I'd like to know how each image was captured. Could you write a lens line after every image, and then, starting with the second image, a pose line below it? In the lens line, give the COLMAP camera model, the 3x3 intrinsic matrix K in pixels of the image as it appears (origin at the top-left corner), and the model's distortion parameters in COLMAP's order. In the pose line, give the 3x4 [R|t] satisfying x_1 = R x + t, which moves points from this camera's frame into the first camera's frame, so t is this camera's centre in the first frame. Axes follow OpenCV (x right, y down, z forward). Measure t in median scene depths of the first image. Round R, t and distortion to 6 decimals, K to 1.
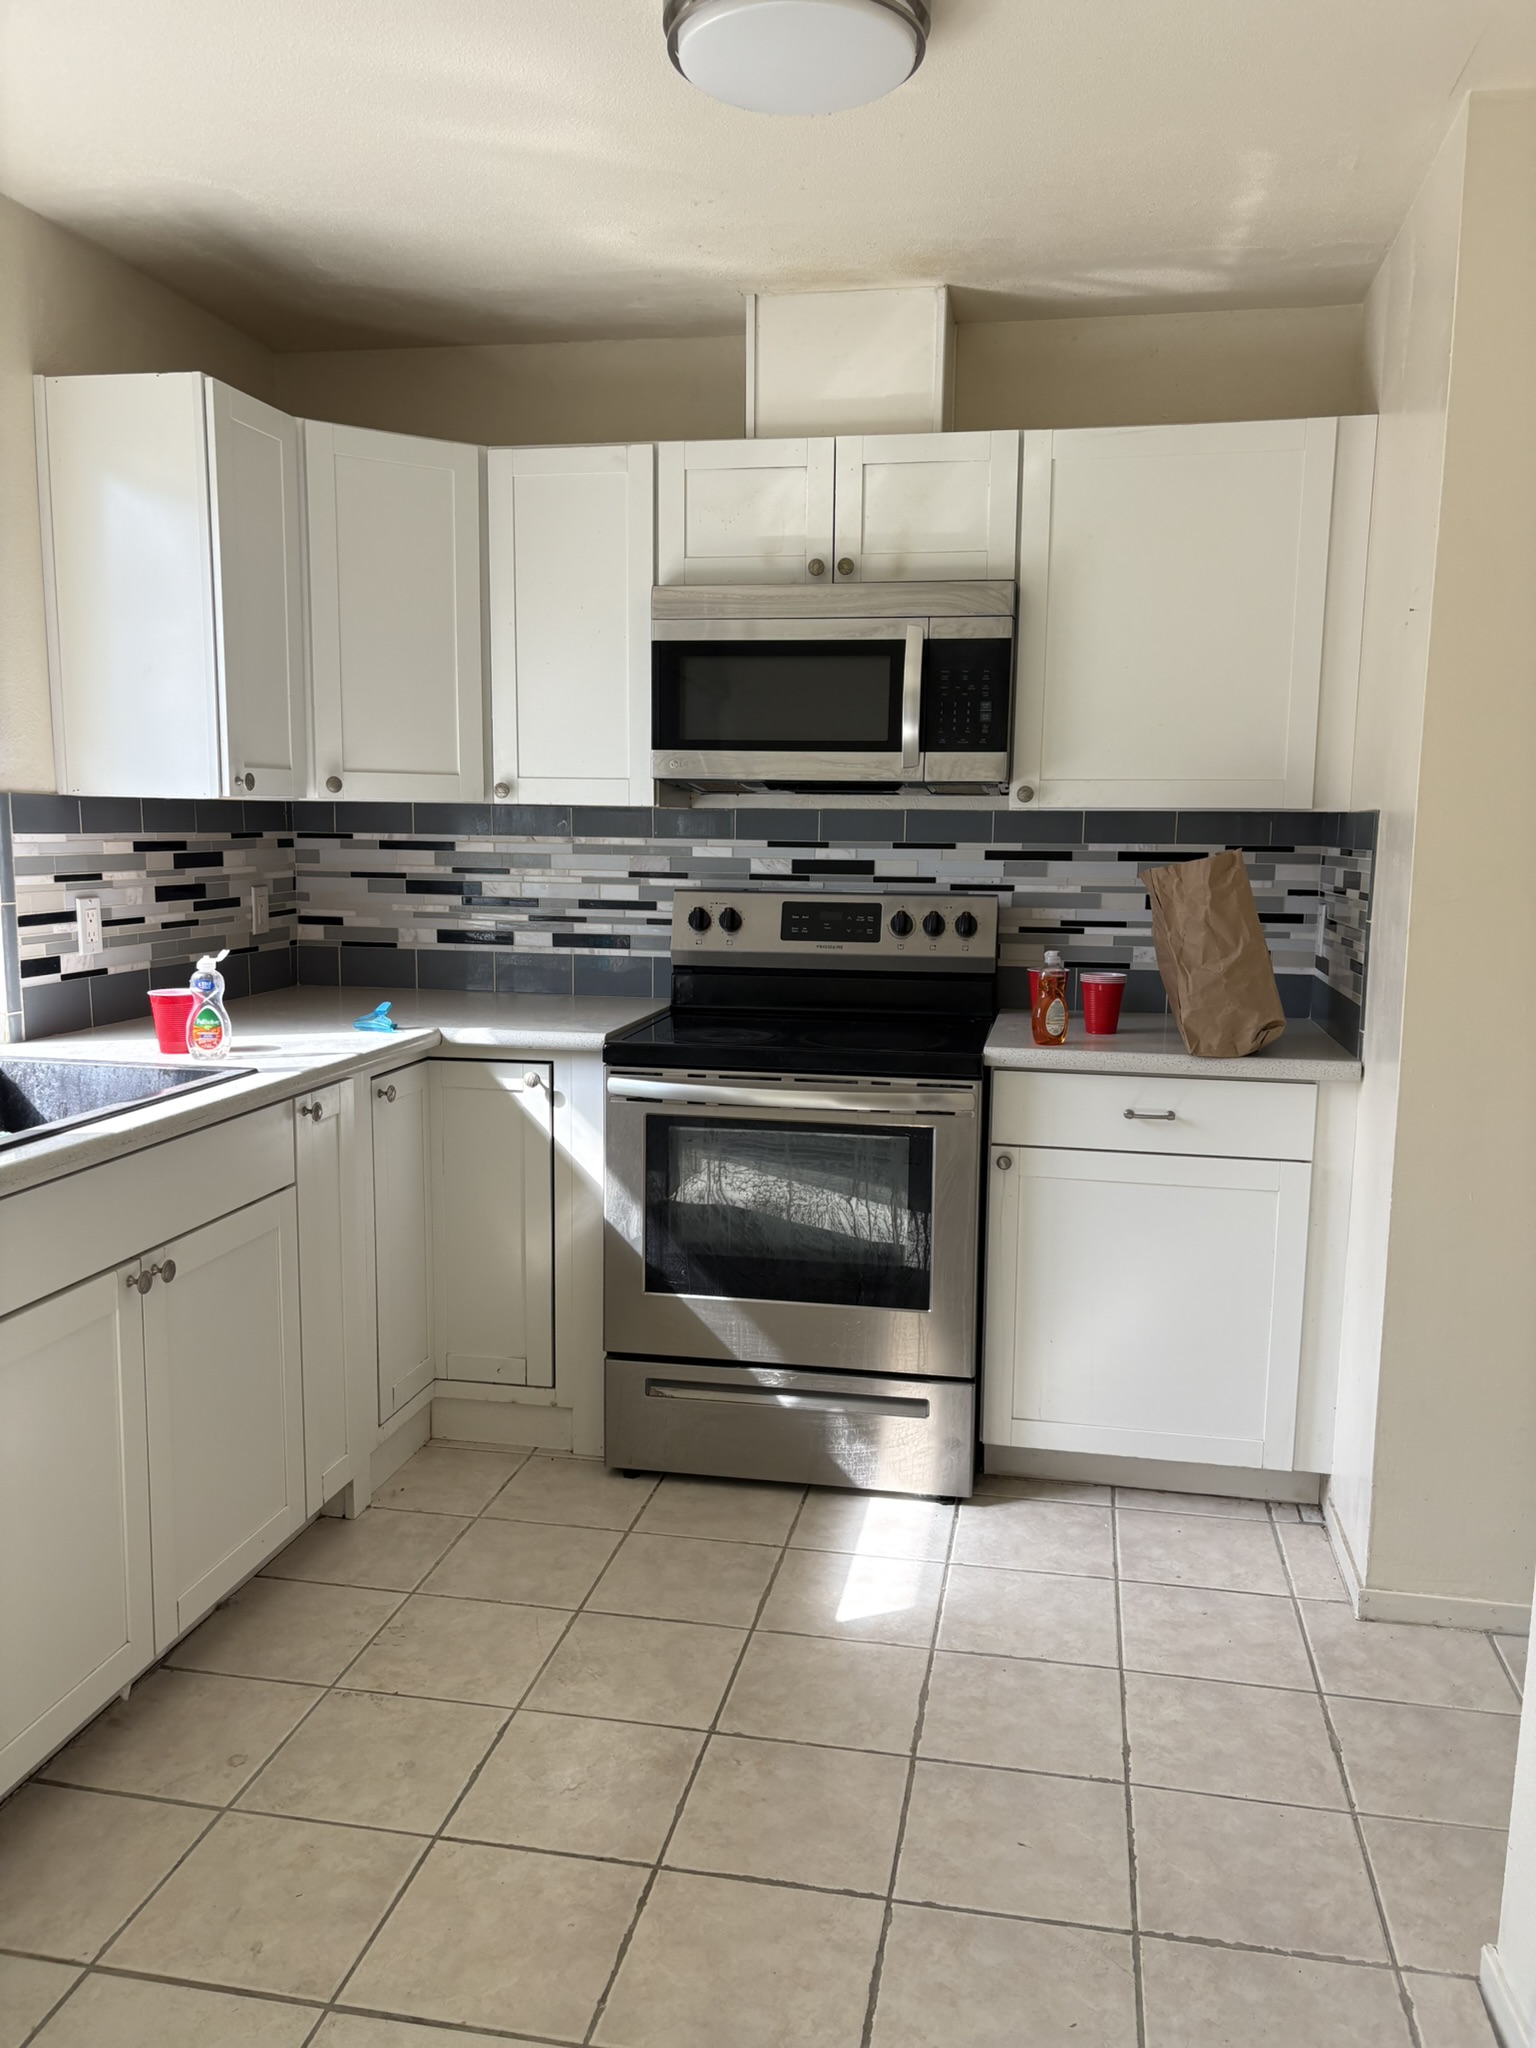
lens RADIAL K [[1540.6, 0, 782.6], [0, 1540.6, 1037.3], [0, 0, 1]] dist [0.051478, -0.053951]
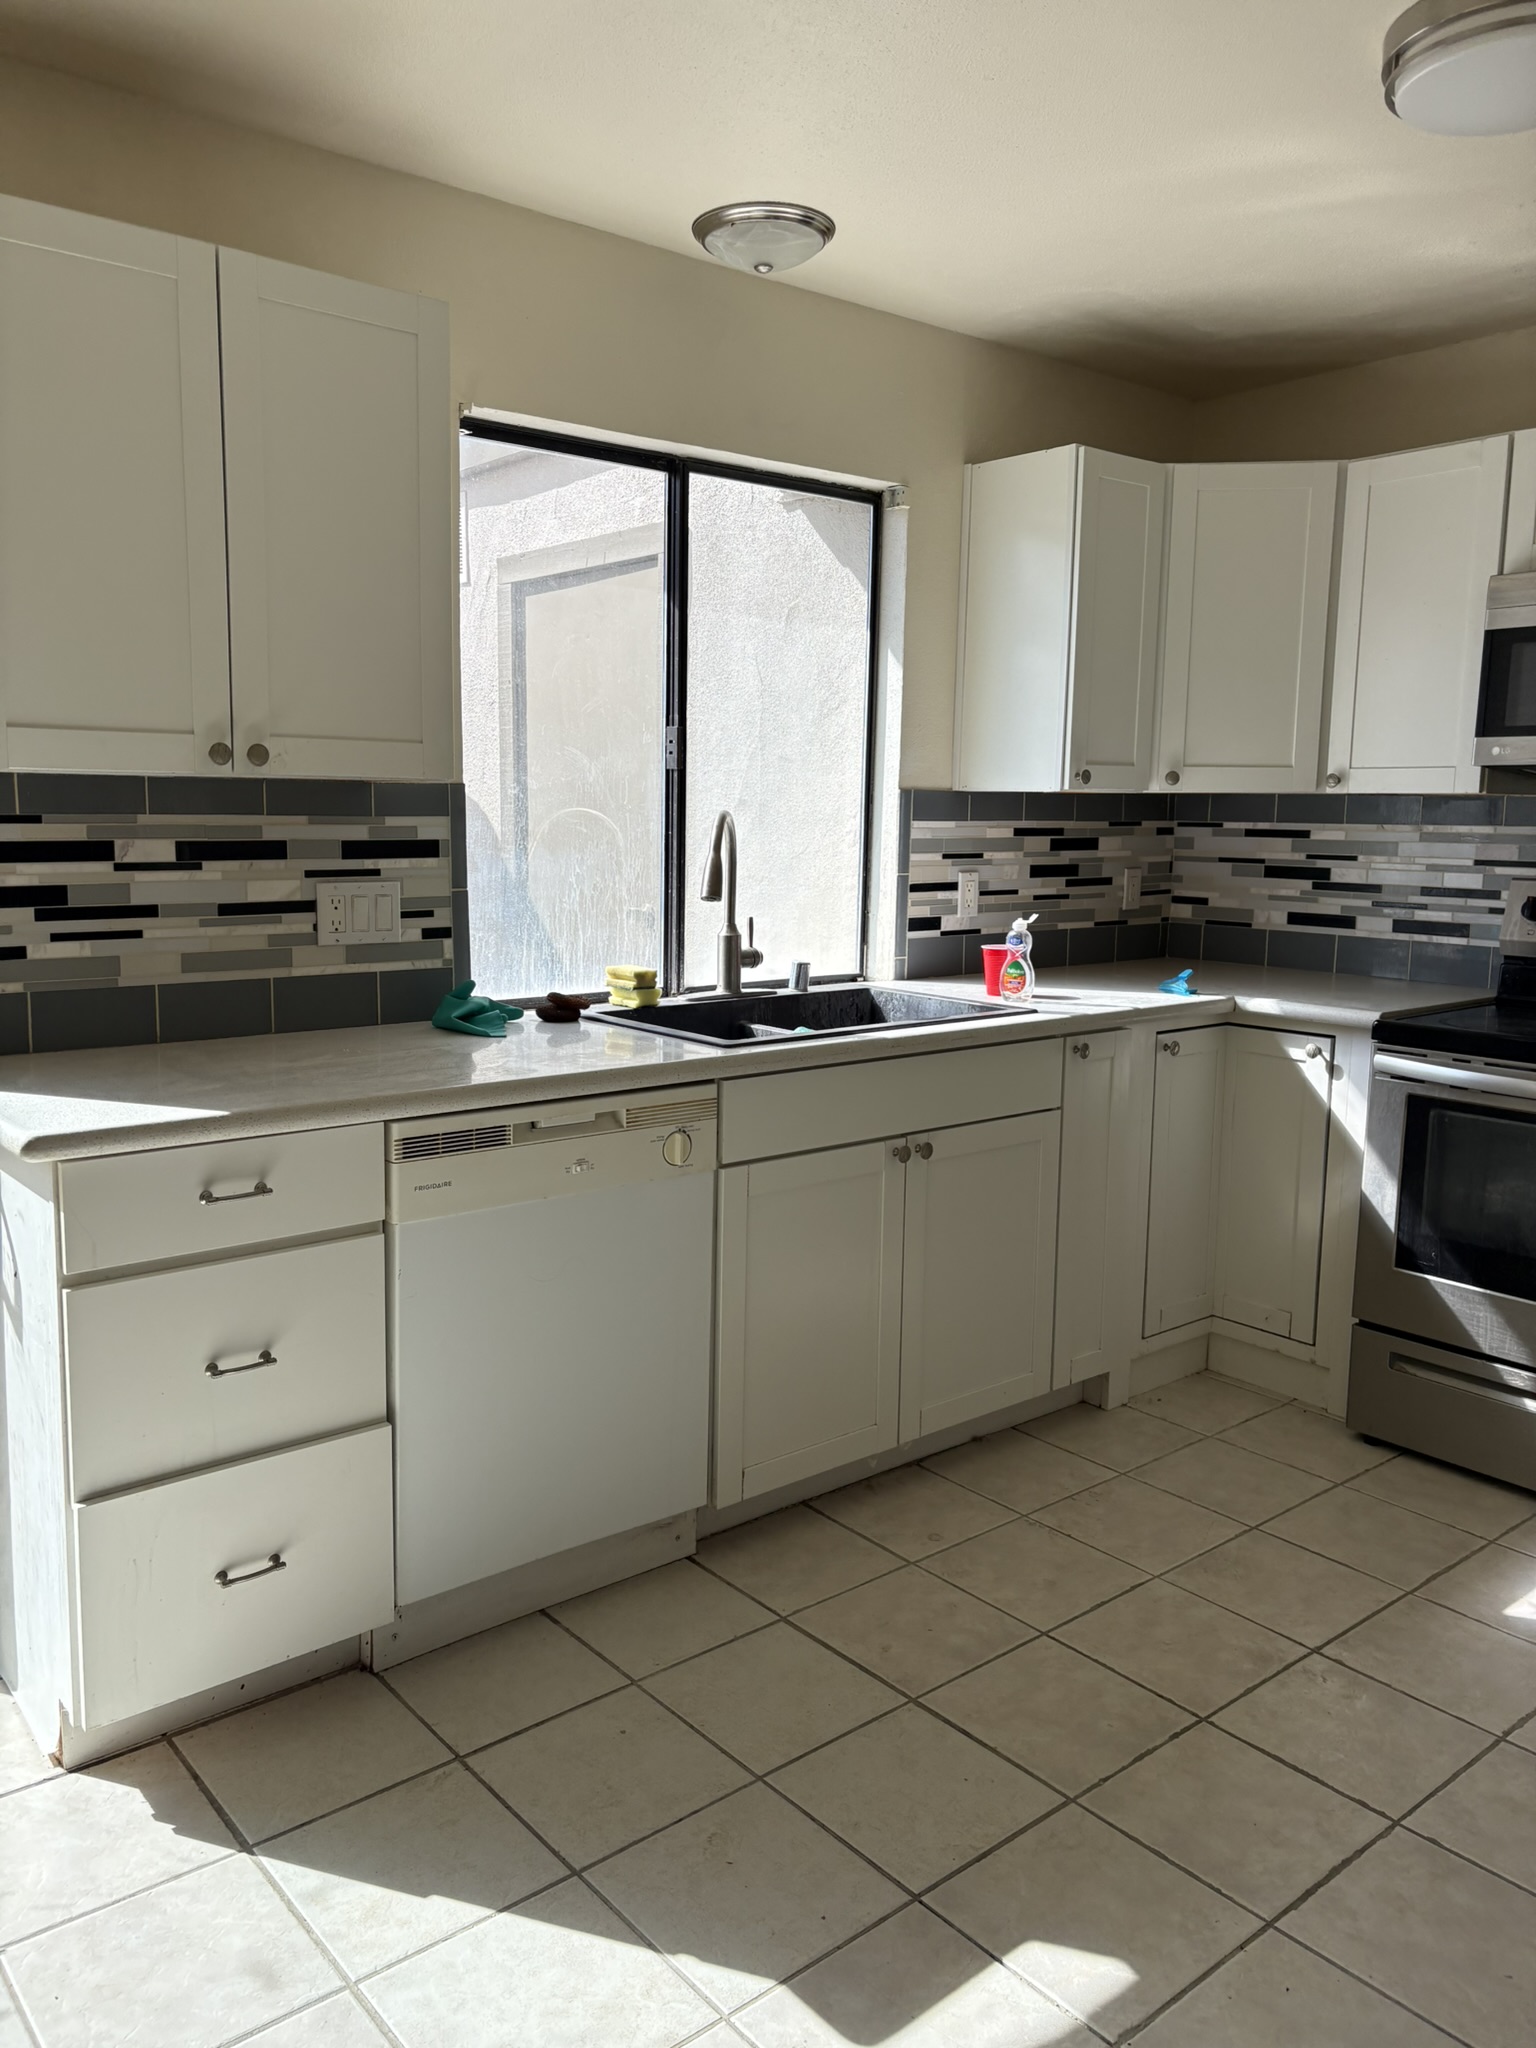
lens RADIAL K [[1540.6, 0, 753.1], [0, 1540.6, 1003.6], [0, 0, 1]] dist [0.051478, -0.053951]
pose [[0.766902, 0.078053, -0.637001, 0.229451], [-0.091864, 0.995706, 0.011409, 0.018999], [0.635156, 0.049768, 0.770779, -0.073841]]
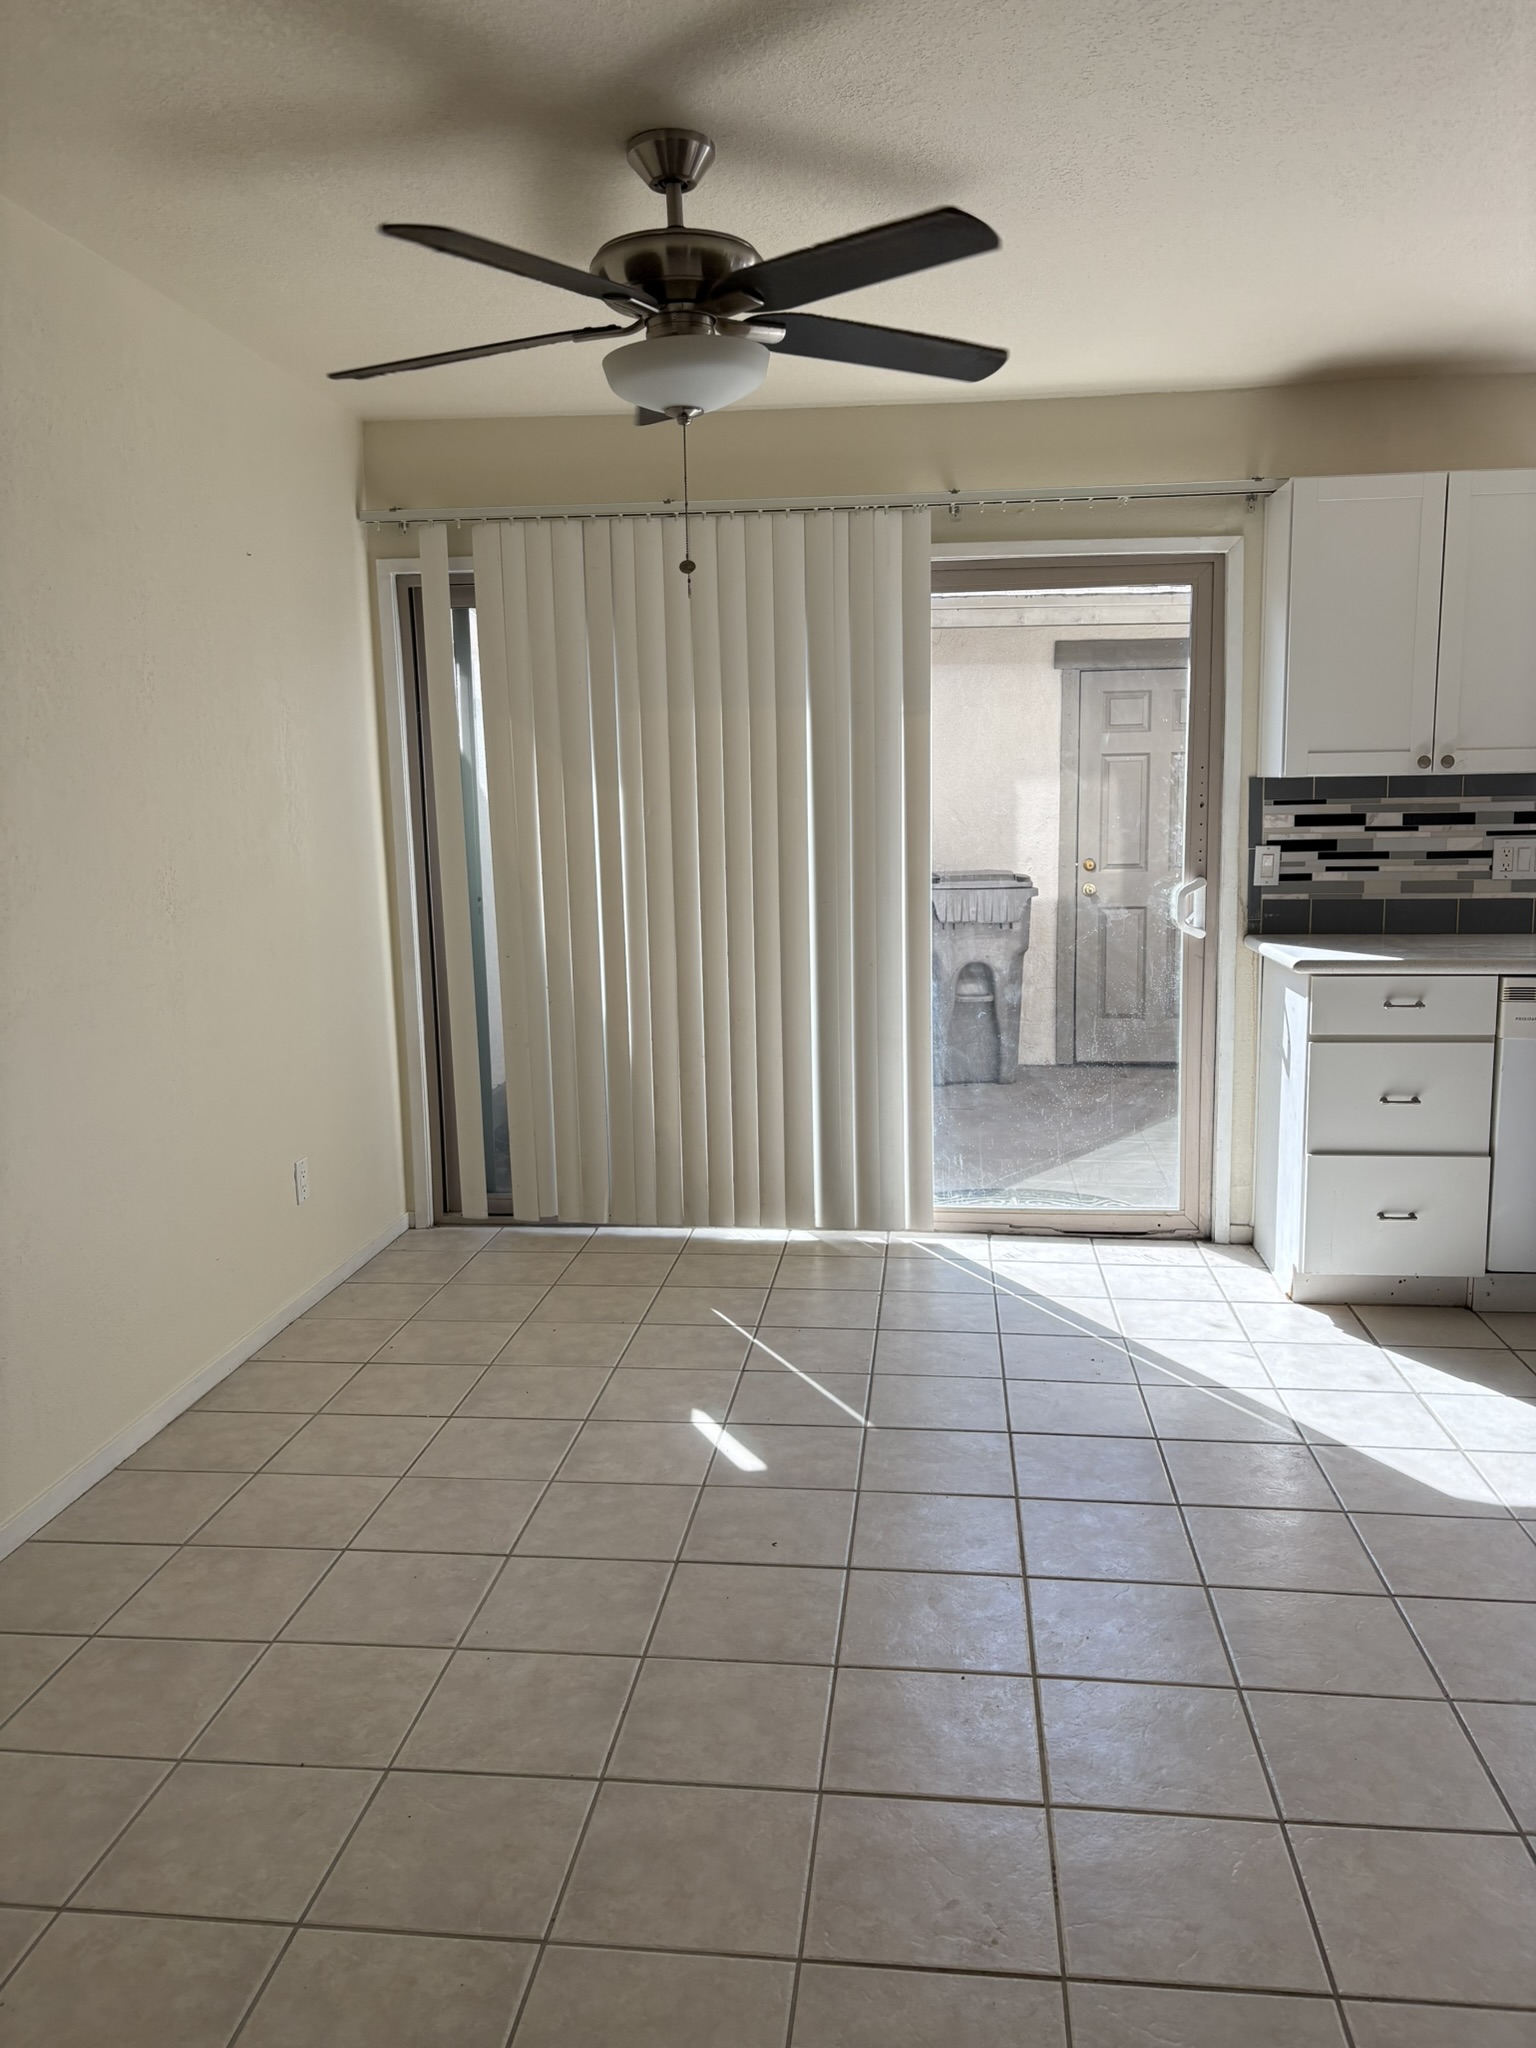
lens RADIAL K [[1540.6, 0, 778.4], [0, 1540.6, 1014.9], [0, 0, 1]] dist [0.051478, -0.053951]
pose [[0.075904, 0.128166, -0.988844, 0.818452], [-0.124778, 0.985130, 0.118107, 0.054019], [0.989277, 0.114421, 0.090768, -0.296556]]
